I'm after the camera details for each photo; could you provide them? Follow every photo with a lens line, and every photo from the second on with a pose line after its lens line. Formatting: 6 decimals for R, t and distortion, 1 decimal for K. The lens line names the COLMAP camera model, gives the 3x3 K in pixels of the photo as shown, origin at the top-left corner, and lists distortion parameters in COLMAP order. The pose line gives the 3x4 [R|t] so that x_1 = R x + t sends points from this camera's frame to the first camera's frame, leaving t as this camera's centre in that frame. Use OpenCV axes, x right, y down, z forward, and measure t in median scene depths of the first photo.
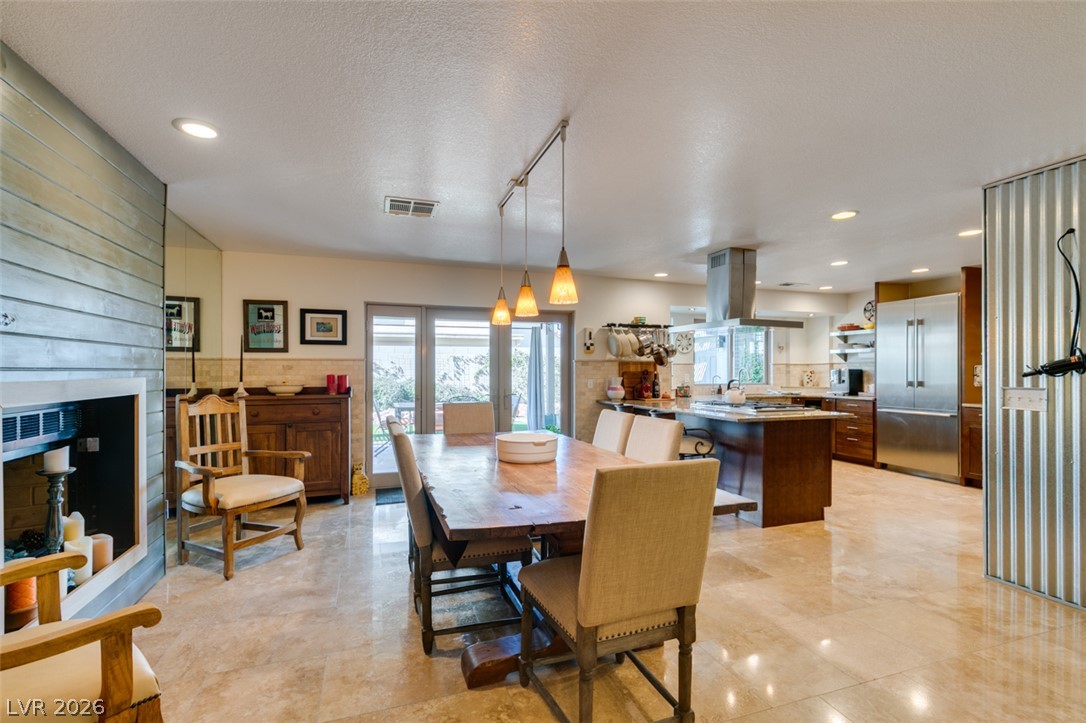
lens RADIAL K [[485.4, 0, 541.0], [0, 485.4, 368.4], [0, 0, 1]] dist [0.004033, -0.000516]
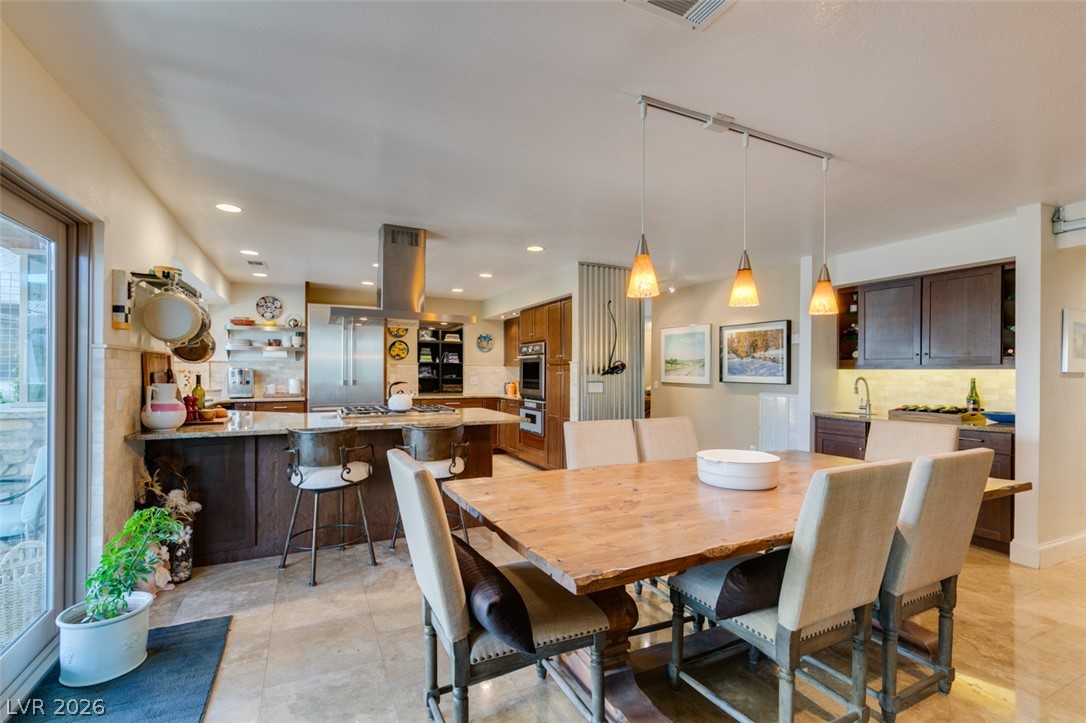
lens RADIAL K [[485.4, 0, 541.0], [0, 485.4, 368.4], [0, 0, 1]] dist [0.004033, -0.000516]
pose [[-0.116084, 0.004875, 0.993227, -0.374539], [-0.008537, 0.999946, -0.005905, 0.002293], [-0.993203, -0.009165, -0.116036, 0.672078]]
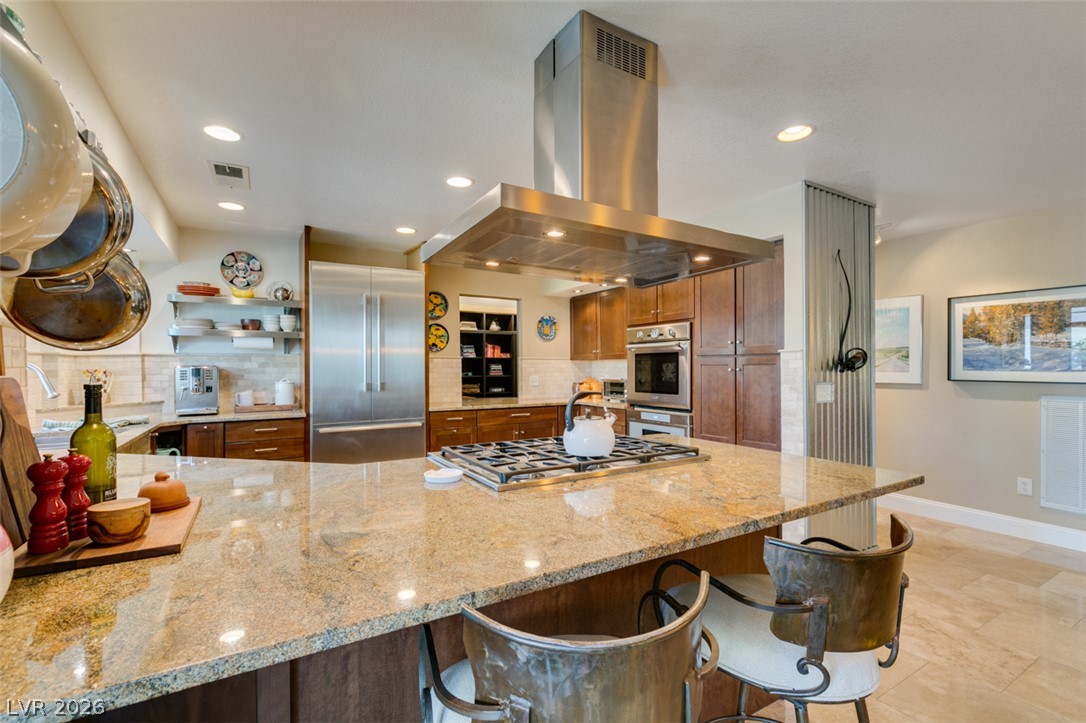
lens RADIAL K [[483.2, 0, 540.8], [0, 483.2, 365.1], [0, 0, 1]] dist [0.002149, -0.000509]
pose [[-0.199900, 0.004032, 0.979808, 0.026040], [-0.000402, 0.999991, -0.004197, 0.002951], [-0.979816, -0.001233, -0.199896, 0.876098]]
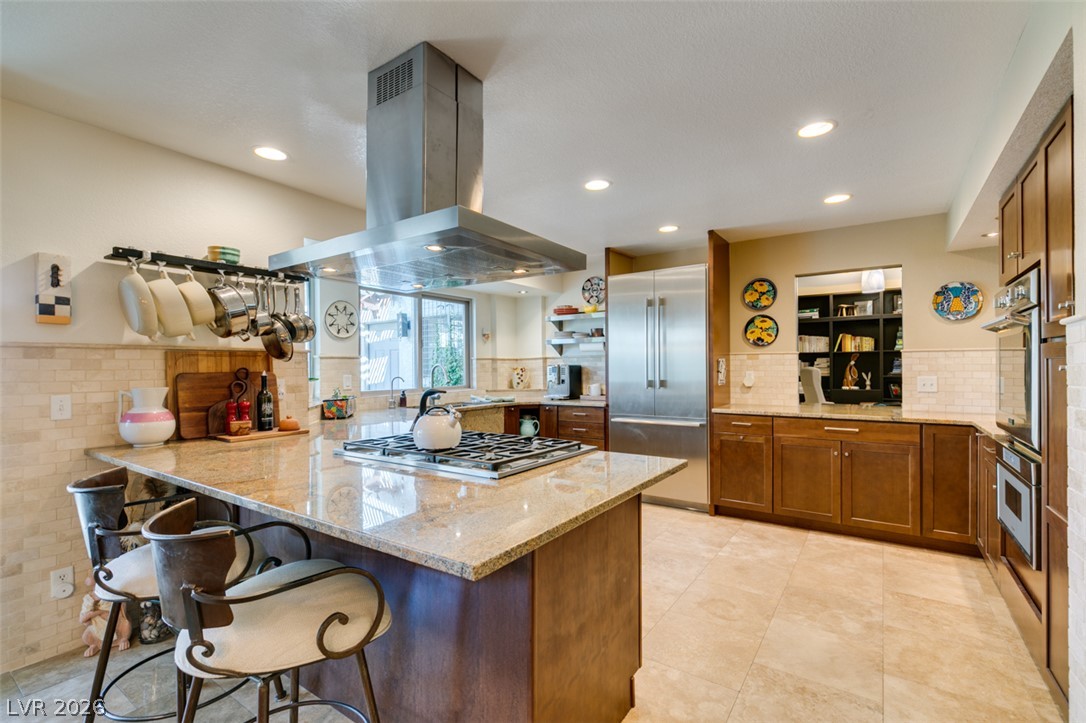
lens RADIAL K [[485.4, 0, 541.0], [0, 485.4, 368.4], [0, 0, 1]] dist [0.004033, -0.000516]
pose [[0.809207, -0.009020, 0.587454, 0.179259], [0.006713, 0.999959, 0.006106, 0.002112], [-0.587485, -0.000997, 0.809234, 0.482961]]
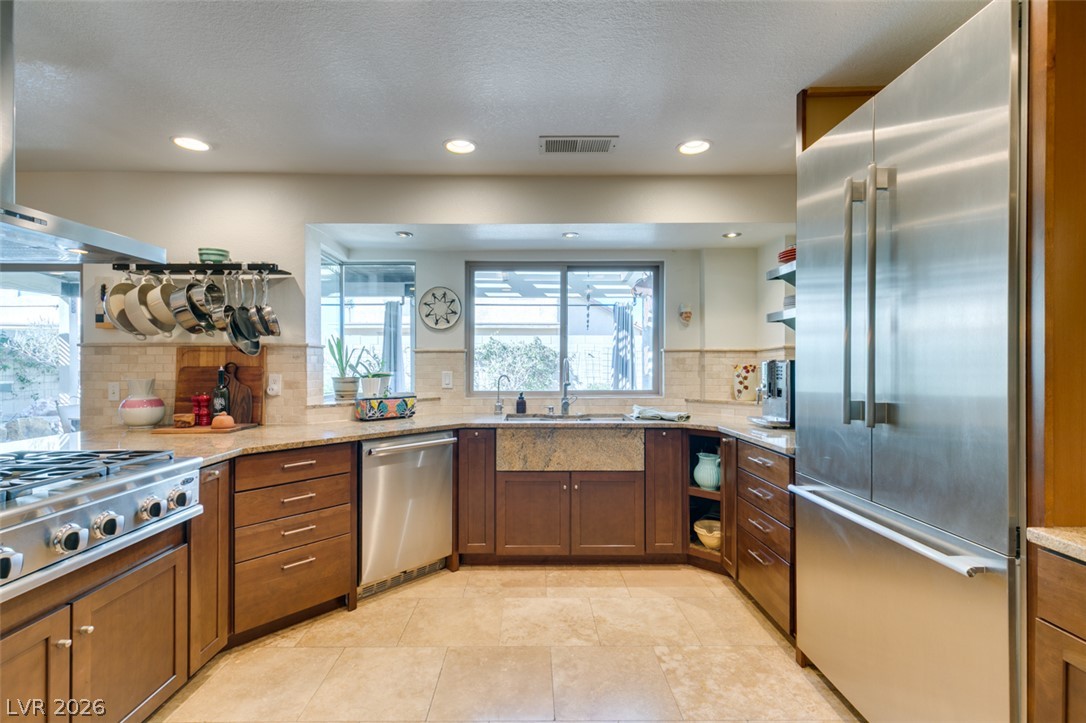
lens RADIAL K [[488.6, 0, 535.9], [0, 488.6, 365.8], [0, 0, 1]] dist [0.003721, -0.000287]
pose [[0.947193, -0.000124, -0.320663, 0.660903], [0.001738, 0.999987, 0.004747, 0.004140], [0.320658, -0.005053, 0.947181, 0.666133]]
